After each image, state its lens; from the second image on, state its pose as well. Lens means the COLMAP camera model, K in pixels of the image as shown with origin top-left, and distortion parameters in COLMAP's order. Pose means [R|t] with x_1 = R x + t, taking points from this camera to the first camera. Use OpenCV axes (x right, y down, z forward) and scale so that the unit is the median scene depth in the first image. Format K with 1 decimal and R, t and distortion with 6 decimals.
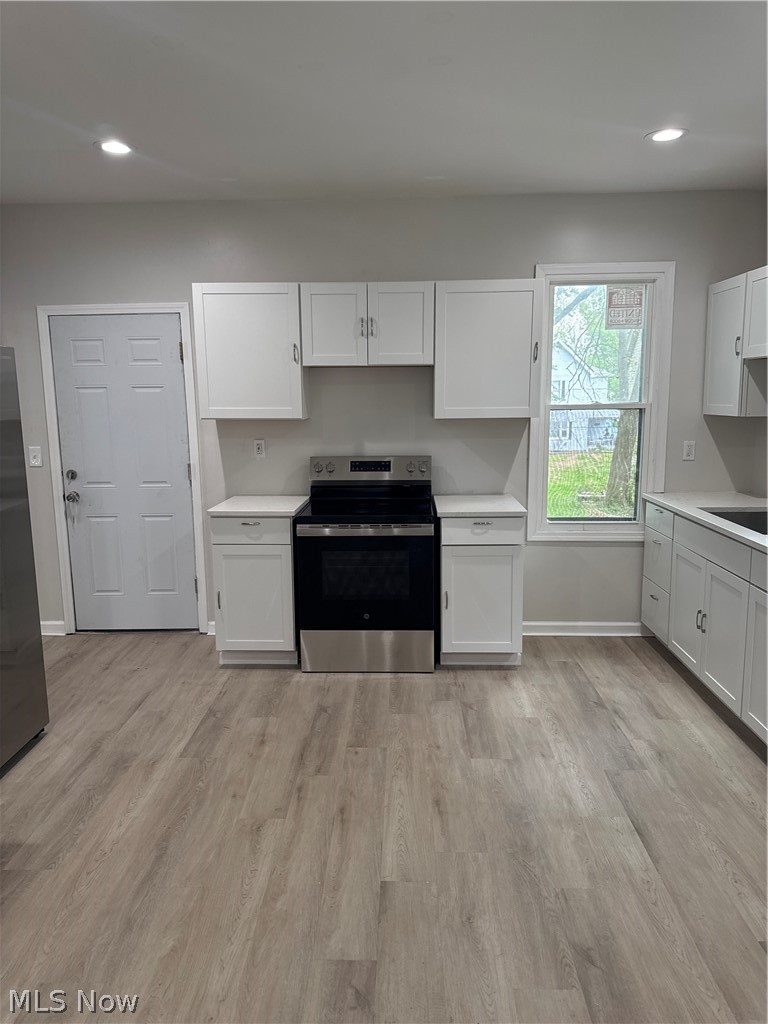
lens RADIAL K [[718.6, 0, 382.7], [0, 718.6, 505.6], [0, 0, 1]] dist [0.081564, -0.103739]
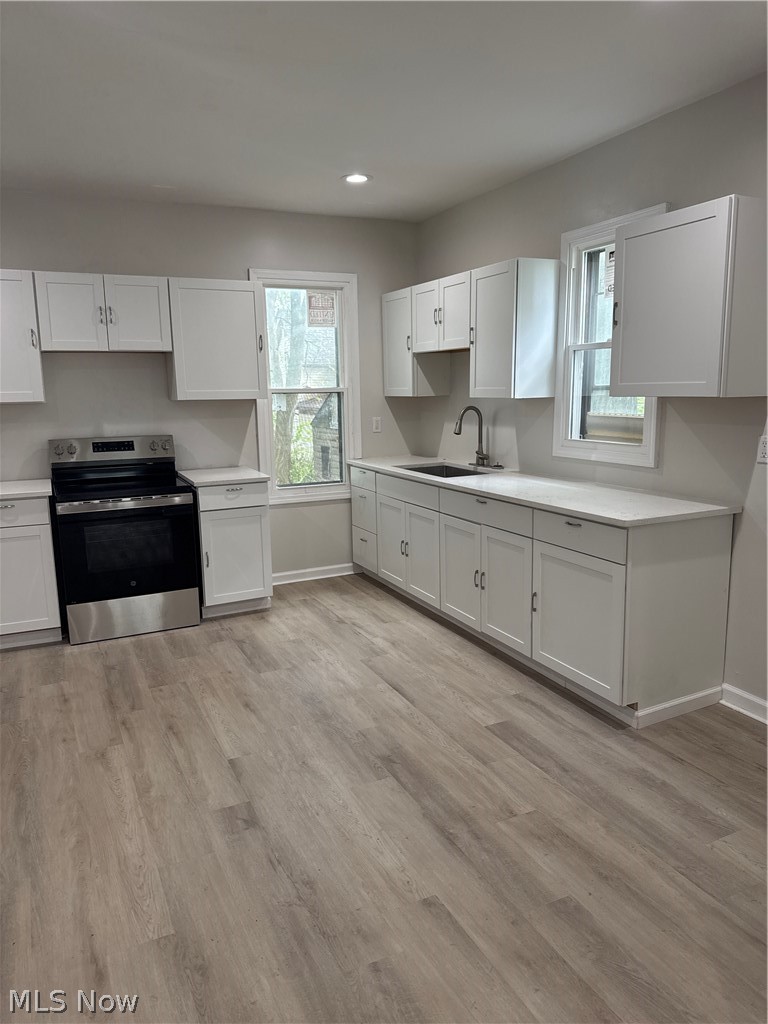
lens RADIAL K [[718.6, 0, 382.7], [0, 718.6, 505.6], [0, 0, 1]] dist [0.081564, -0.103739]
pose [[0.885937, -0.081992, 0.456500, -0.181214], [0.078786, 0.996550, 0.026091, 0.039201], [-0.457065, 0.012851, 0.889341, -0.147296]]
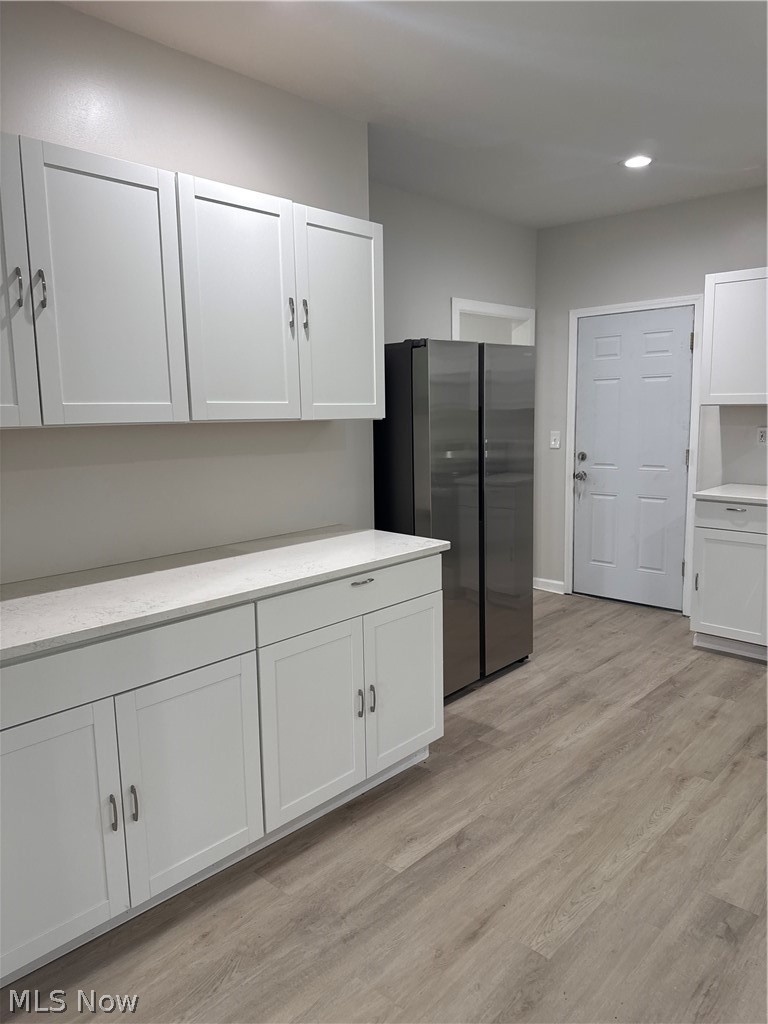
lens RADIAL K [[724.6, 0, 384.0], [0, 724.6, 512.0], [0, 0, 1]] dist [-0.006992, -0.008227]
pose [[0.747259, 0.088457, -0.658619, 0.110452], [-0.084536, 0.995703, 0.037817, 0.032019], [0.659134, 0.027418, 0.751525, -0.065962]]
